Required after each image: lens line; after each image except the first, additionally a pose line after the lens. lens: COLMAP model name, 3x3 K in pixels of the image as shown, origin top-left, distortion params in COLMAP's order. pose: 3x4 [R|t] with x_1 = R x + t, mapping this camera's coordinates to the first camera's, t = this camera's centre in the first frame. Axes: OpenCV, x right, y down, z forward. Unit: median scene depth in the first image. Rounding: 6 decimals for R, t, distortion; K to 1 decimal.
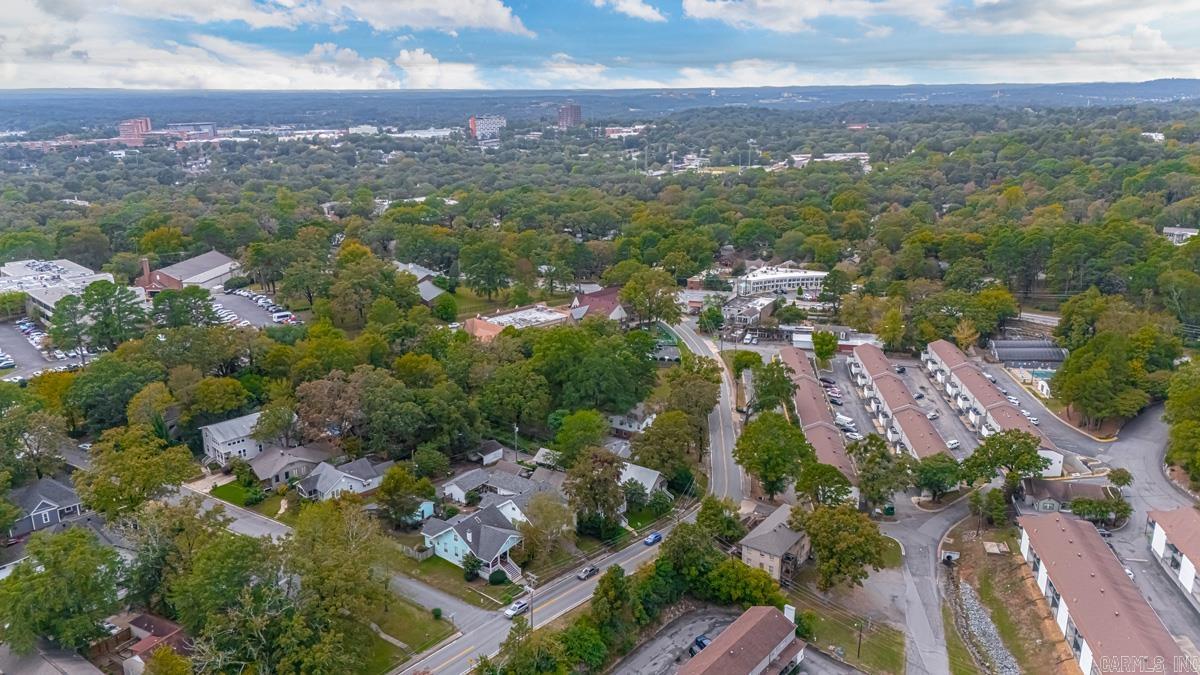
lens RADIAL K [[871.6, 0, 601.6], [0, 871.6, 337.5], [0, 0, 1]] dist [0.093436, -0.105348]
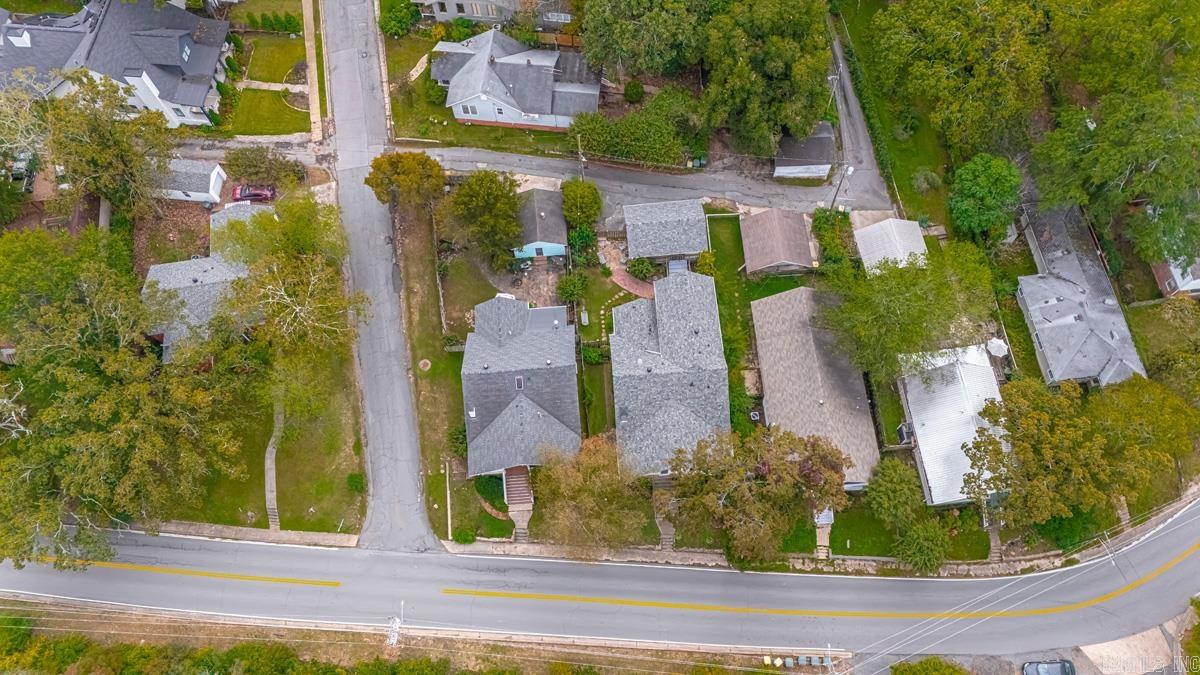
lens RADIAL K [[871.6, 0, 601.6], [0, 871.6, 337.5], [0, 0, 1]] dist [0.093436, -0.105348]
pose [[0.625424, 0.712328, -0.318487, 0.012316], [-0.195031, 0.537921, 0.820124, -0.082390], [0.755518, -0.450811, 0.475355, 0.271506]]
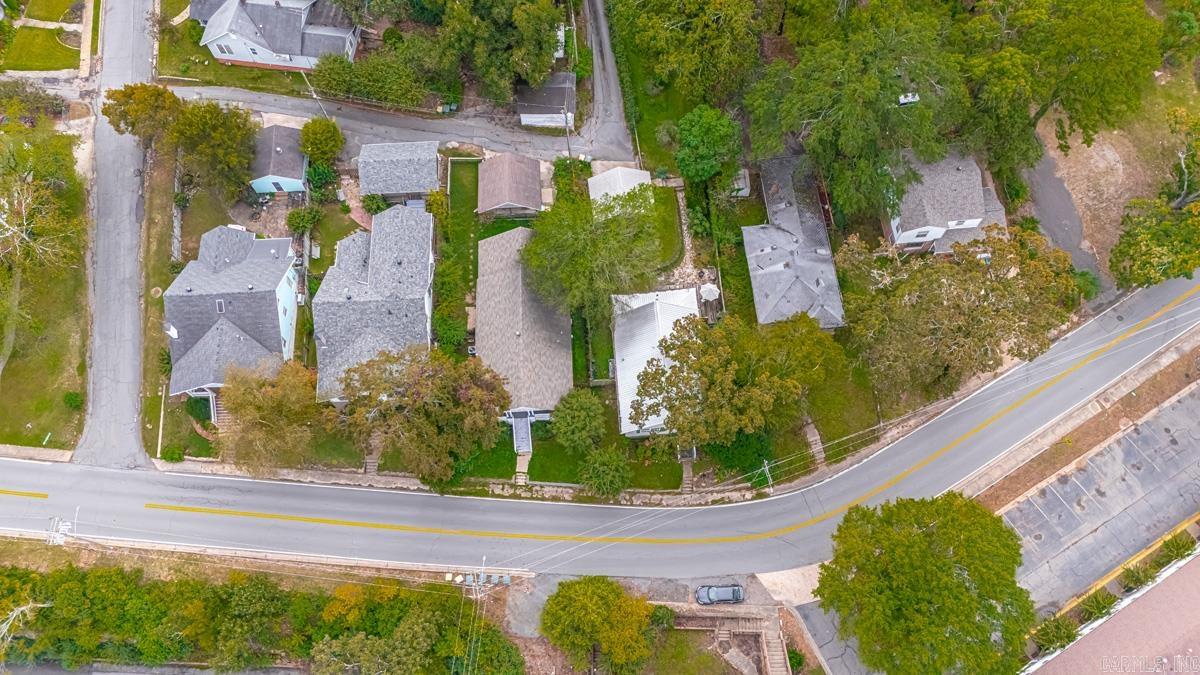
lens RADIAL K [[871.6, 0, 601.6], [0, 871.6, 337.5], [0, 0, 1]] dist [0.093436, -0.105348]
pose [[0.601071, 0.730860, -0.323352, 0.064246], [-0.201540, 0.530138, 0.823611, -0.093648], [0.773366, -0.429881, 0.465948, 0.311397]]
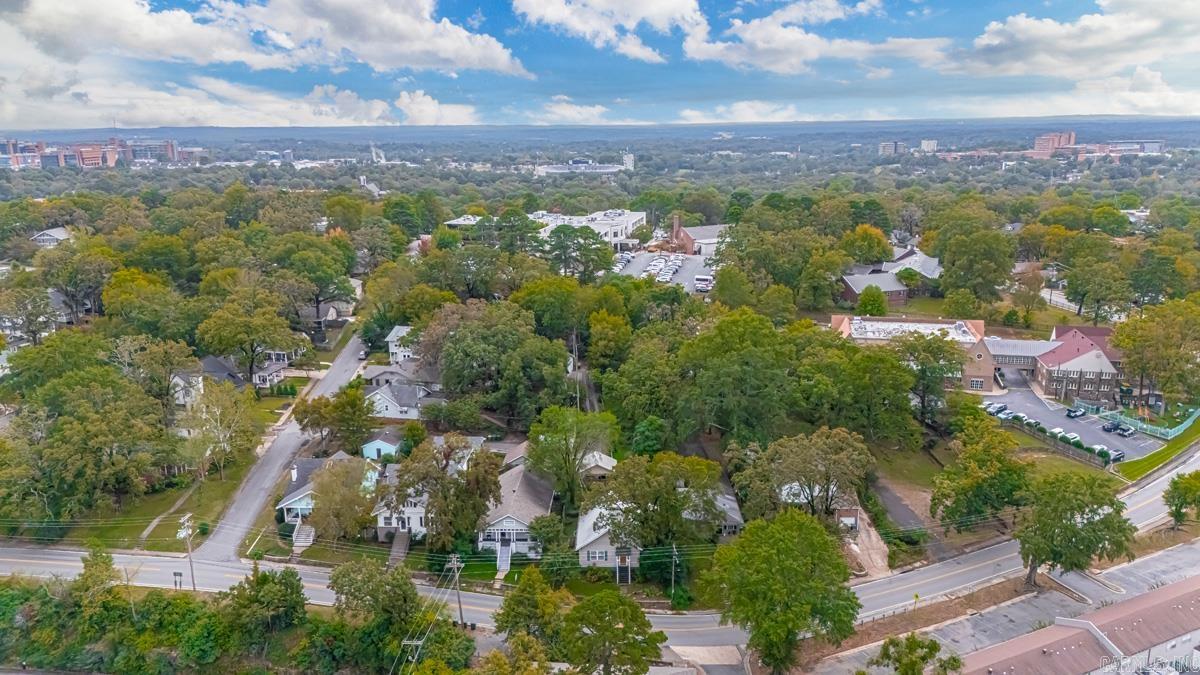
lens RADIAL K [[871.6, 0, 601.6], [0, 871.6, 337.5], [0, 0, 1]] dist [0.093436, -0.105348]
pose [[0.524865, 0.201939, -0.826884, 0.227558], [-0.225470, 0.969733, 0.093709, -0.016807], [0.820781, 0.137253, 0.554510, 0.246483]]
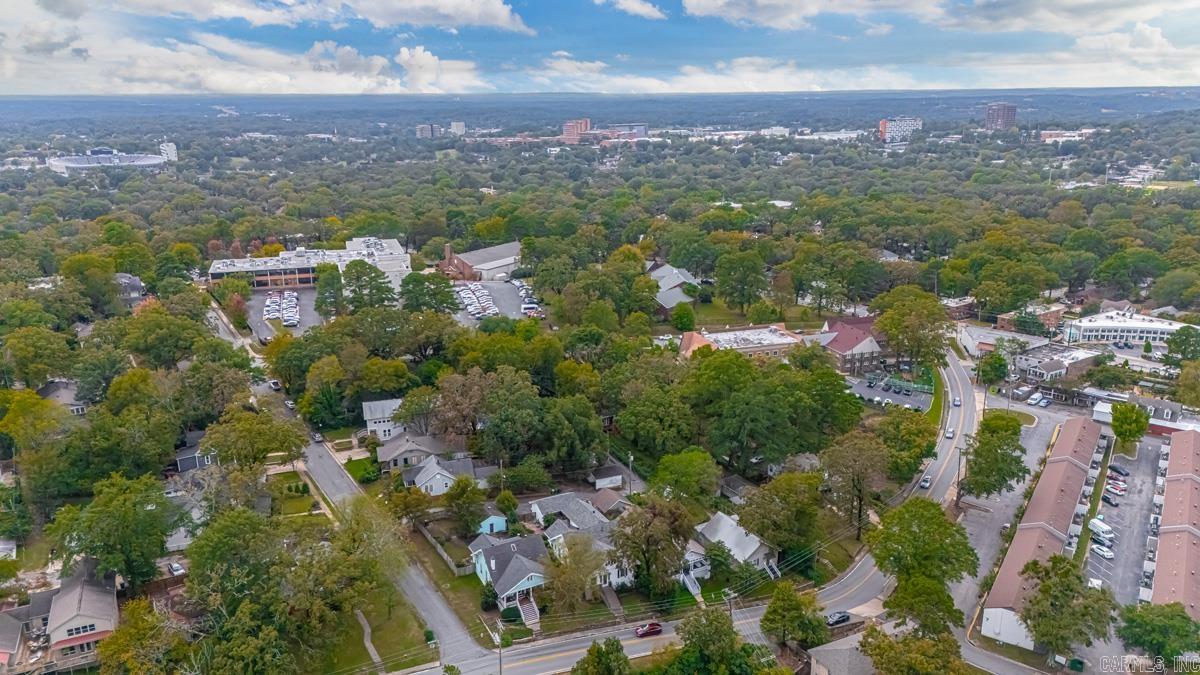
lens RADIAL K [[871.6, 0, 601.6], [0, 871.6, 337.5], [0, 0, 1]] dist [0.093436, -0.105348]
pose [[0.887640, 0.124274, -0.443453, 0.111894], [-0.124947, 0.991773, 0.027836, -0.017942], [0.443264, 0.030700, 0.895865, 0.065674]]
